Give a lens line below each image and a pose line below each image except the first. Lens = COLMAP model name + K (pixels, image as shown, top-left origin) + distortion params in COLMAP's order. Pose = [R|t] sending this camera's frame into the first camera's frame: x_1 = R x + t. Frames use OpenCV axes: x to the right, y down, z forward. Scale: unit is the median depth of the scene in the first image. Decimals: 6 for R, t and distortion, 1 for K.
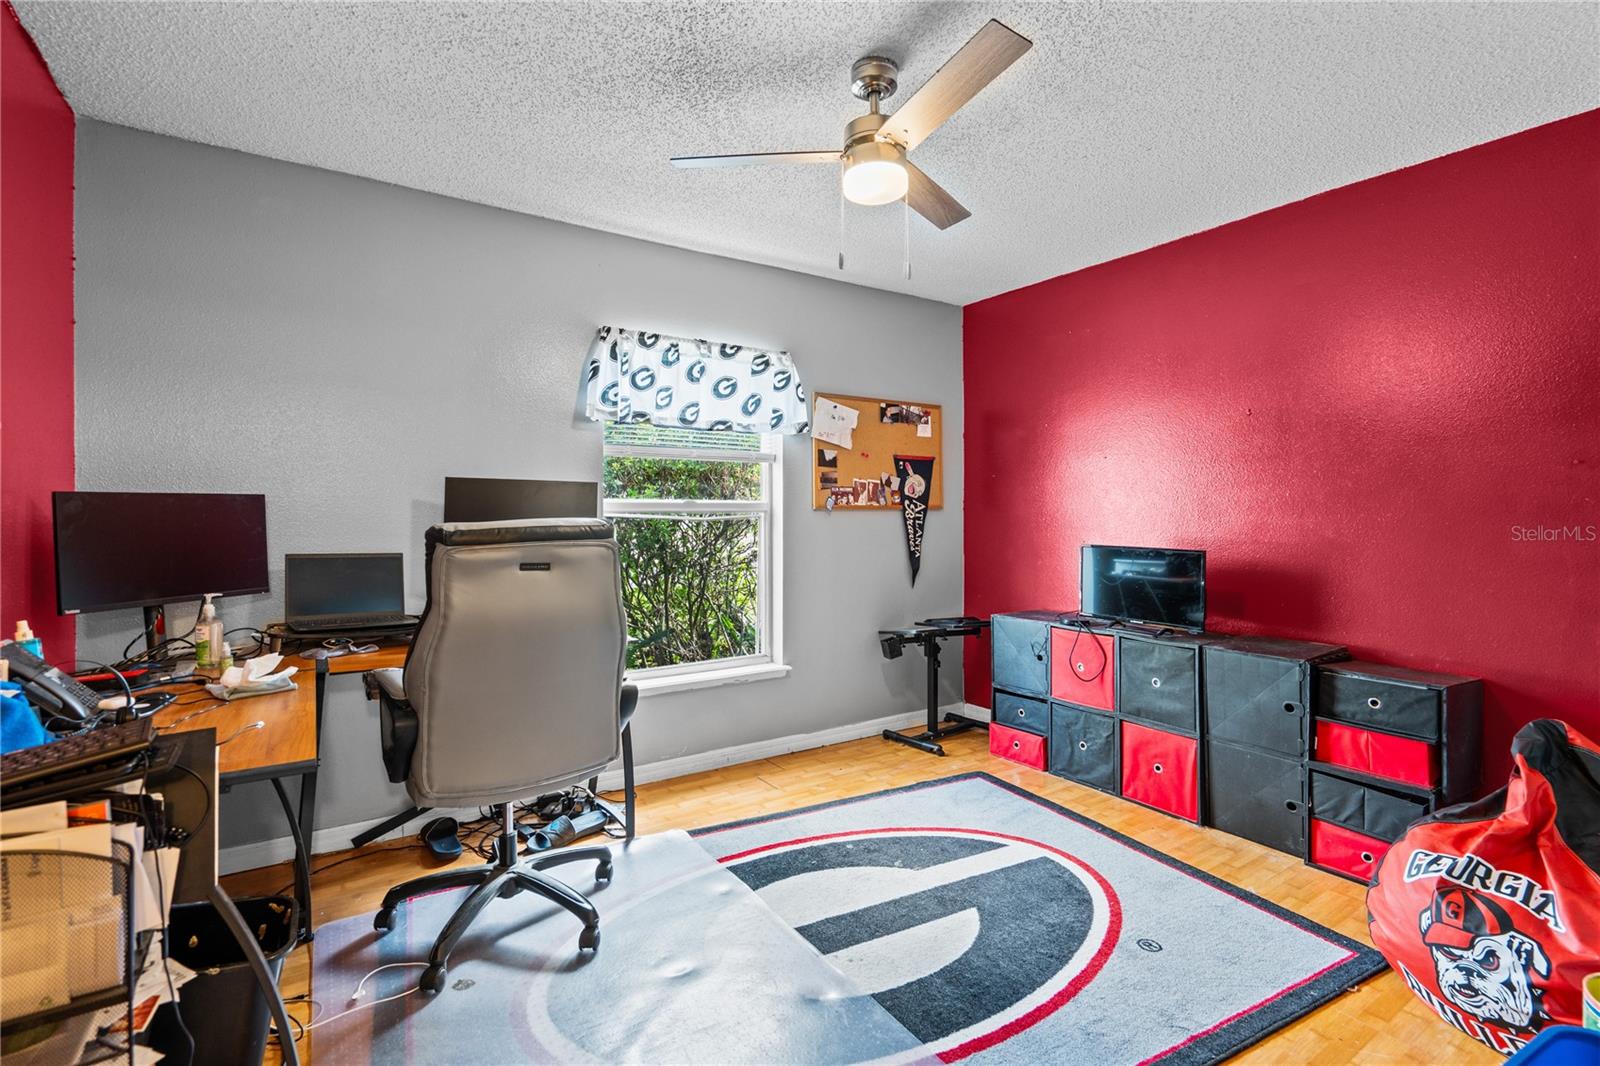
lens RADIAL K [[735.1, 0, 799.1], [0, 735.1, 519.8], [0, 0, 1]] dist [-0.007120, 0.002873]
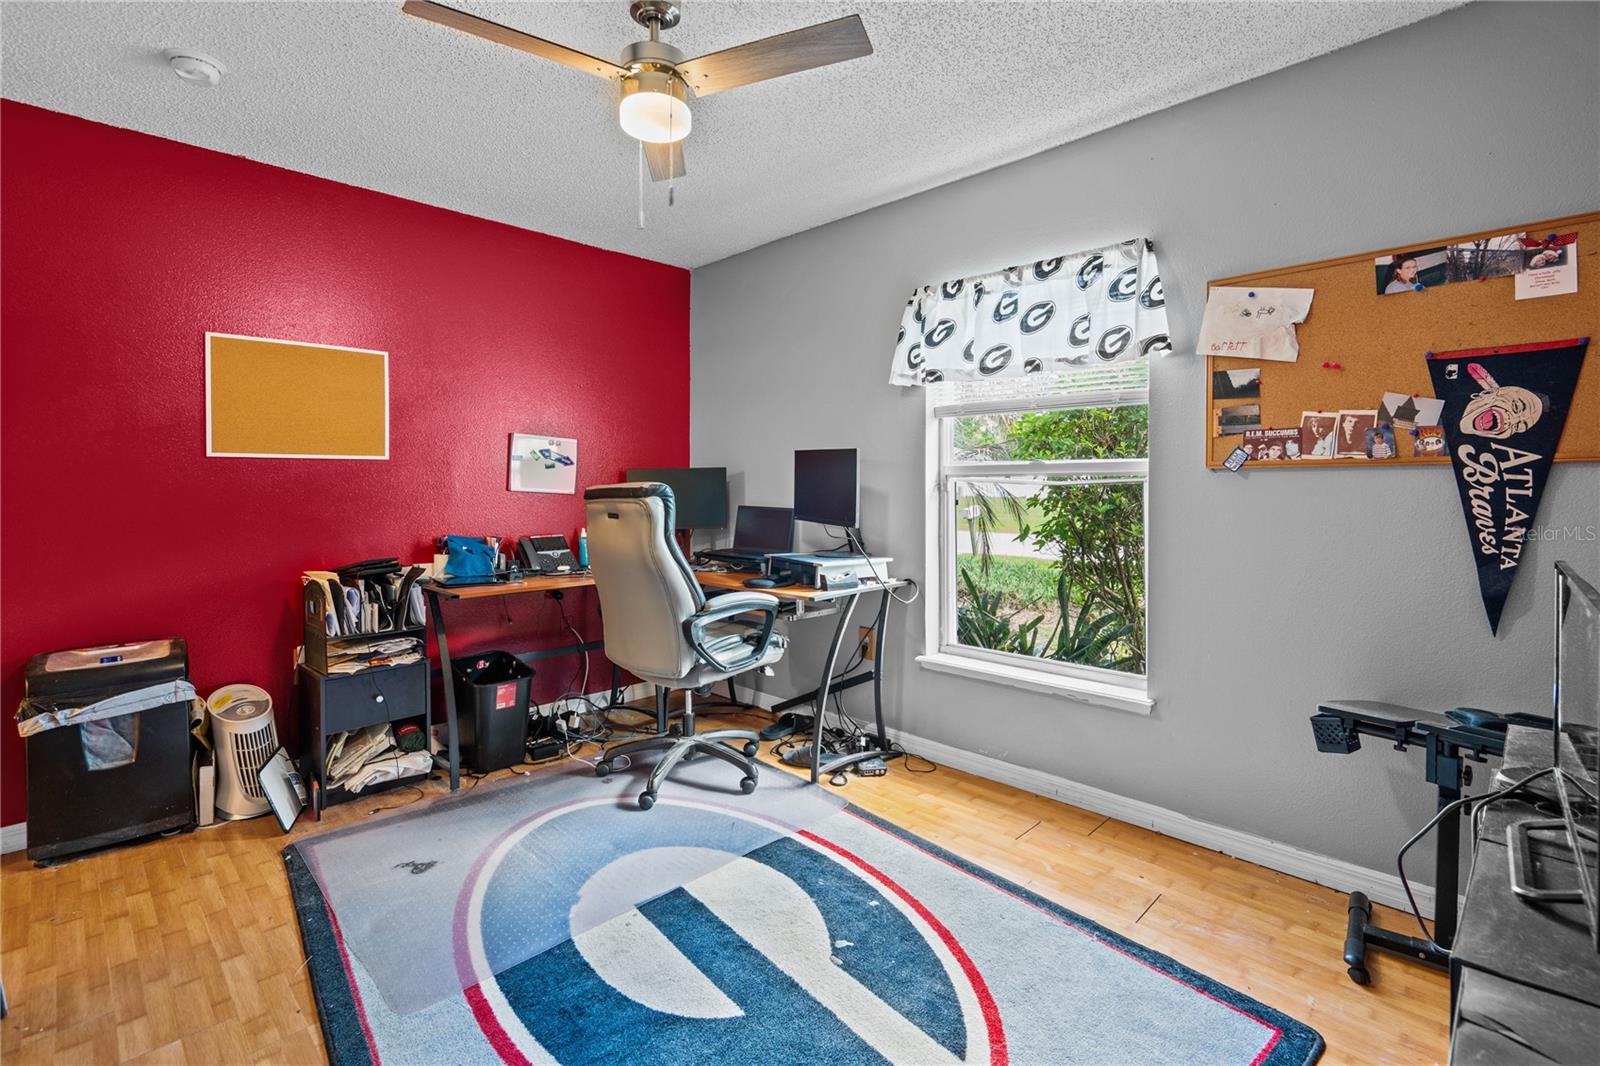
lens RADIAL K [[735.1, 0, 791.8], [0, 735.1, 494.5], [0, 0, 1]] dist [-0.007120, 0.002873]
pose [[0.200955, 0.016892, -0.979455, 0.555447], [-0.003610, 0.999857, 0.016503, -0.001519], [0.979594, 0.000219, 0.200987, 0.520606]]
